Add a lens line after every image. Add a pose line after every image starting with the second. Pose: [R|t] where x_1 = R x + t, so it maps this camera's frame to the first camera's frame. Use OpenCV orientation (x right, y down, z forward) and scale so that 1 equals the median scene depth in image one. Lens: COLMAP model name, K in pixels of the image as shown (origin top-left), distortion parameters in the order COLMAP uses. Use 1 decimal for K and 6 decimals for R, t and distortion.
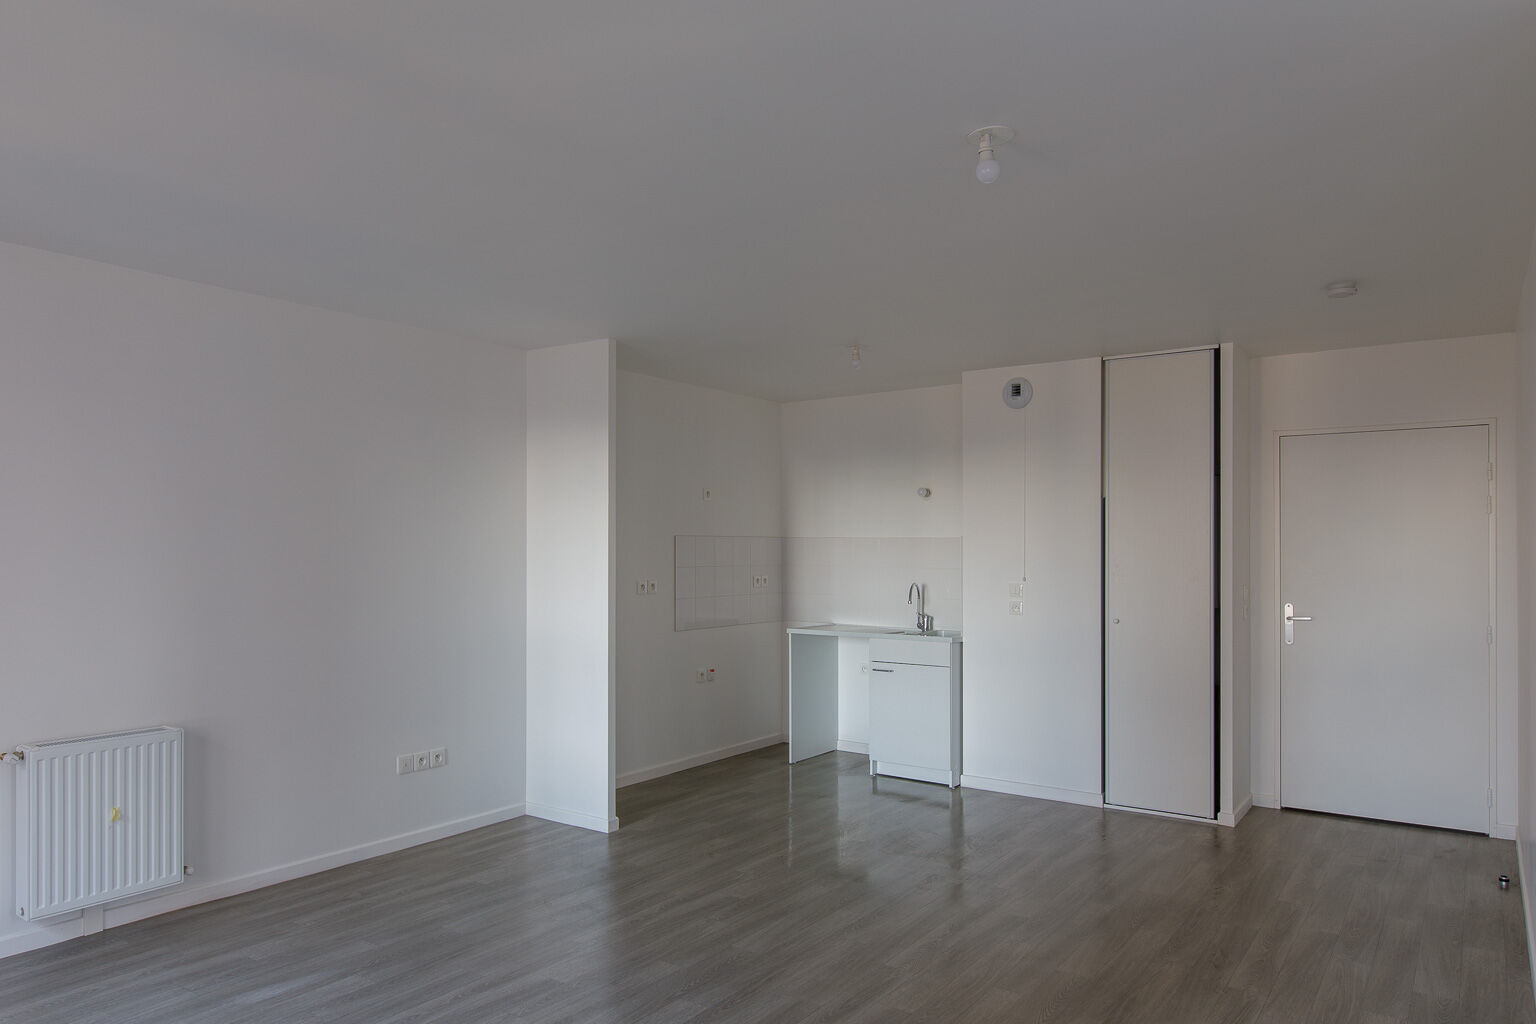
lens RADIAL K [[1031.8, 0, 733.6], [0, 1031.8, 537.5], [0, 0, 1]] dist [0.035732, -0.043313]
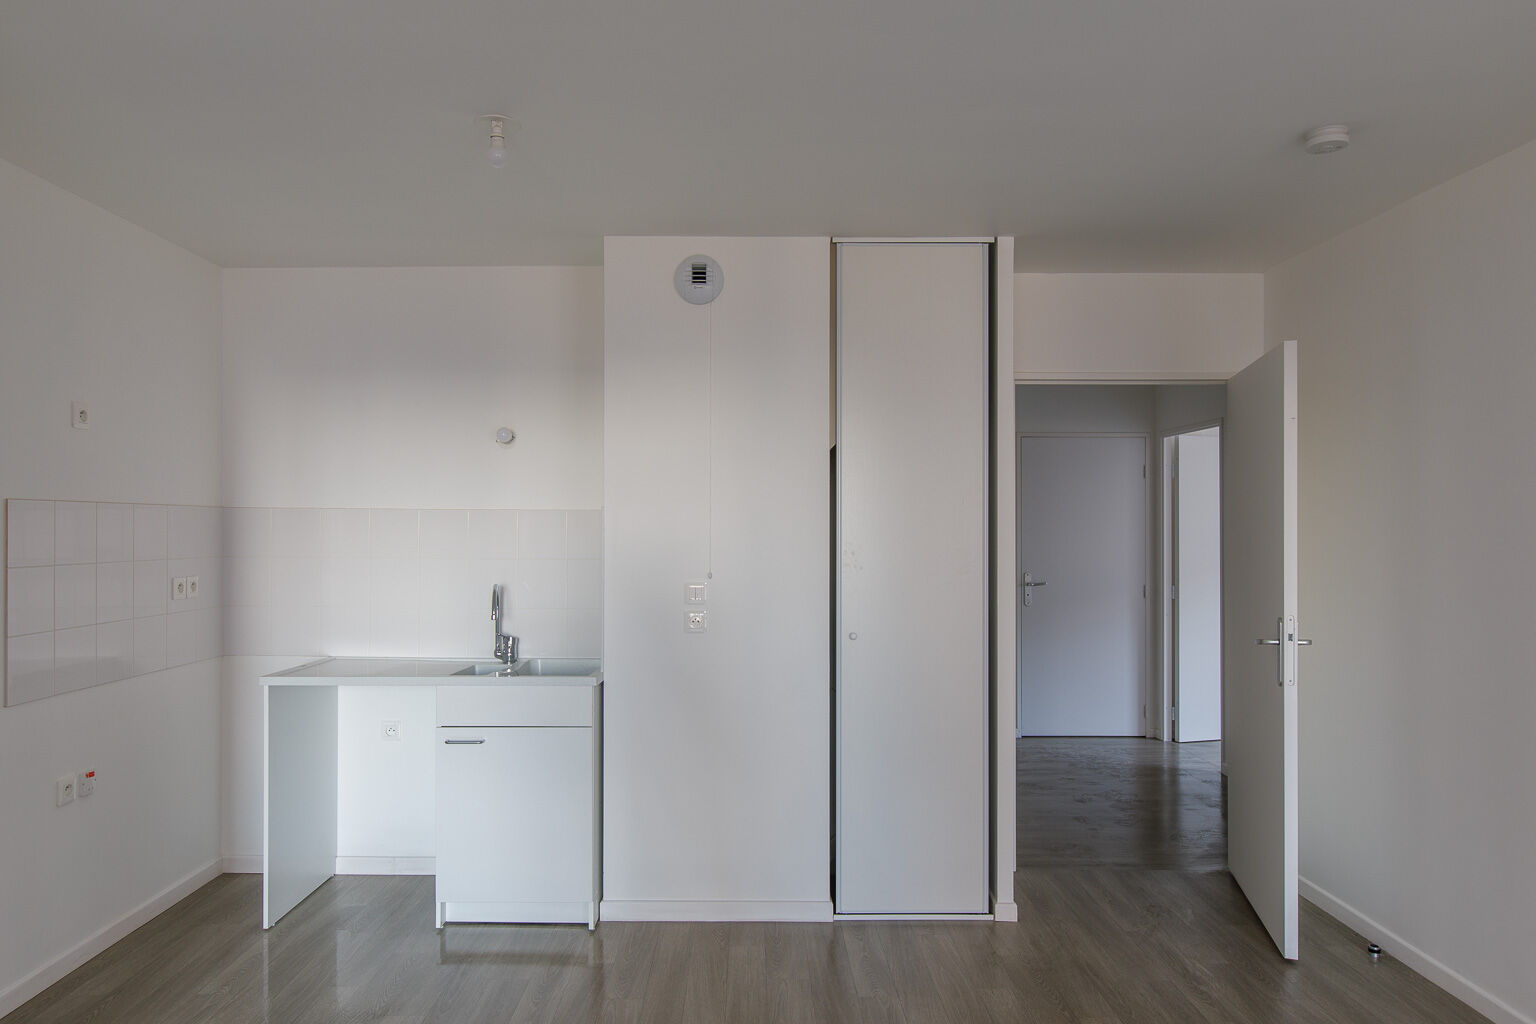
lens RADIAL K [[1077.2, 0, 768.0], [0, 1077.2, 512.0], [0, 0, 1]] dist [0.003798, 0.005238]
pose [[0.800418, 0.004025, 0.599429, -0.083720], [-0.005576, 0.999984, 0.000731, 0.000562], [-0.599417, -0.003928, 0.800427, 0.455710]]
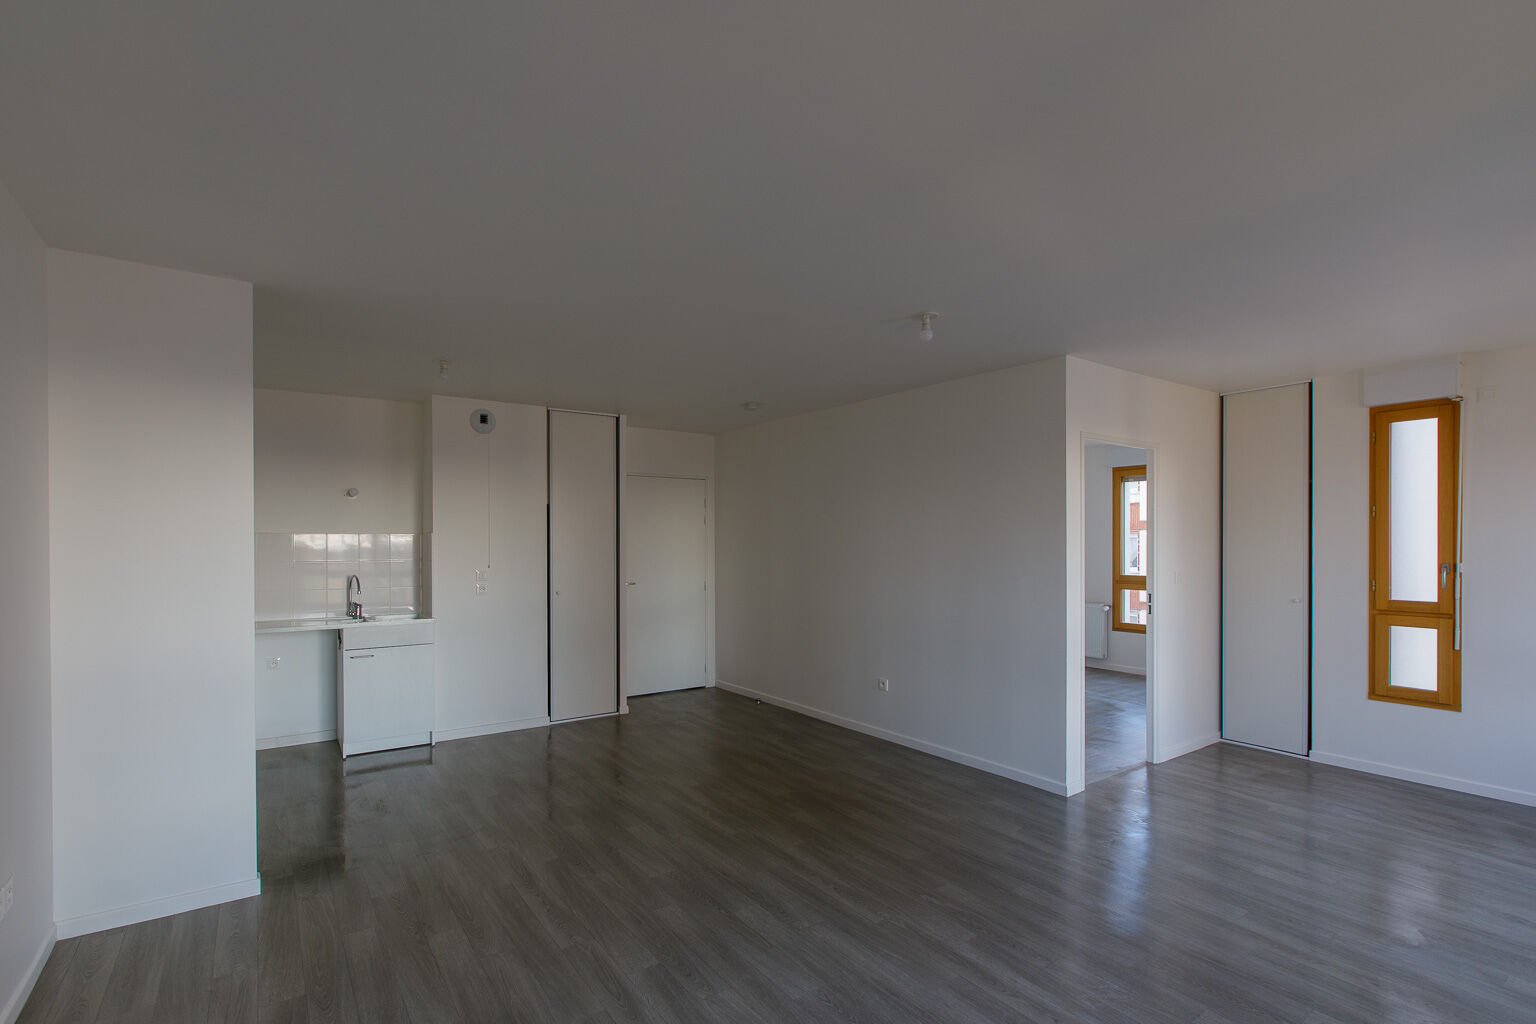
lens RADIAL K [[725.5, 0, 763.6], [0, 725.5, 534.4], [0, 0, 1]] dist [-0.000499, -0.000702]
pose [[0.317922, 0.008384, 0.948080, -0.469798], [-0.004231, 0.999963, -0.007424, 0.005441], [-0.948108, -0.001651, 0.317946, 0.387901]]
